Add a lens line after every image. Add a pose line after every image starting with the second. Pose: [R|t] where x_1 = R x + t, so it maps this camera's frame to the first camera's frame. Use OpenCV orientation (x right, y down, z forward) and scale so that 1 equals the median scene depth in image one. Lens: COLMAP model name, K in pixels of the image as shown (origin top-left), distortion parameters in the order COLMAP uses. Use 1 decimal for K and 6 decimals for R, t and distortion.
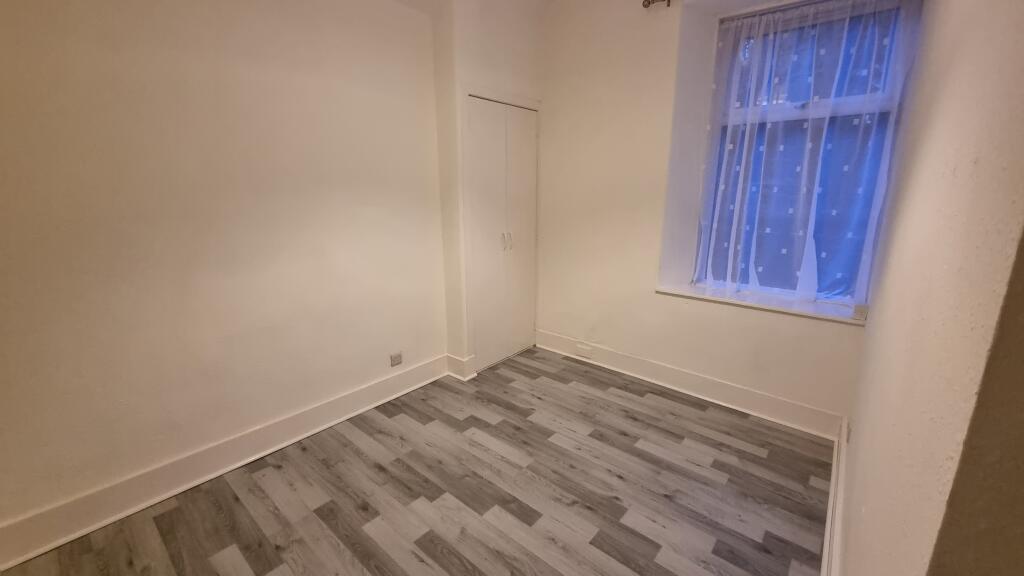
lens RADIAL K [[406.9, 0, 517.6], [0, 406.9, 287.4], [0, 0, 1]] dist [-0.001175, -0.002122]
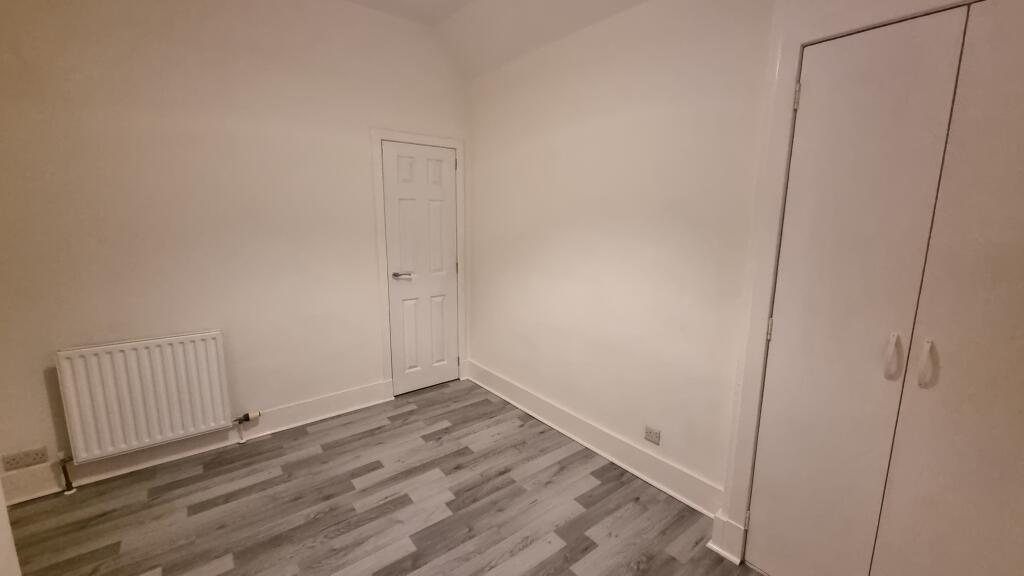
lens RADIAL K [[406.9, 0, 517.3], [0, 406.9, 286.3], [0, 0, 1]] dist [-0.001175, -0.002122]
pose [[-0.192873, 0.164362, -0.967360, 0.641441], [-0.239693, 0.948112, 0.208882, -0.274349], [0.951497, 0.272157, -0.143468, 1.053303]]
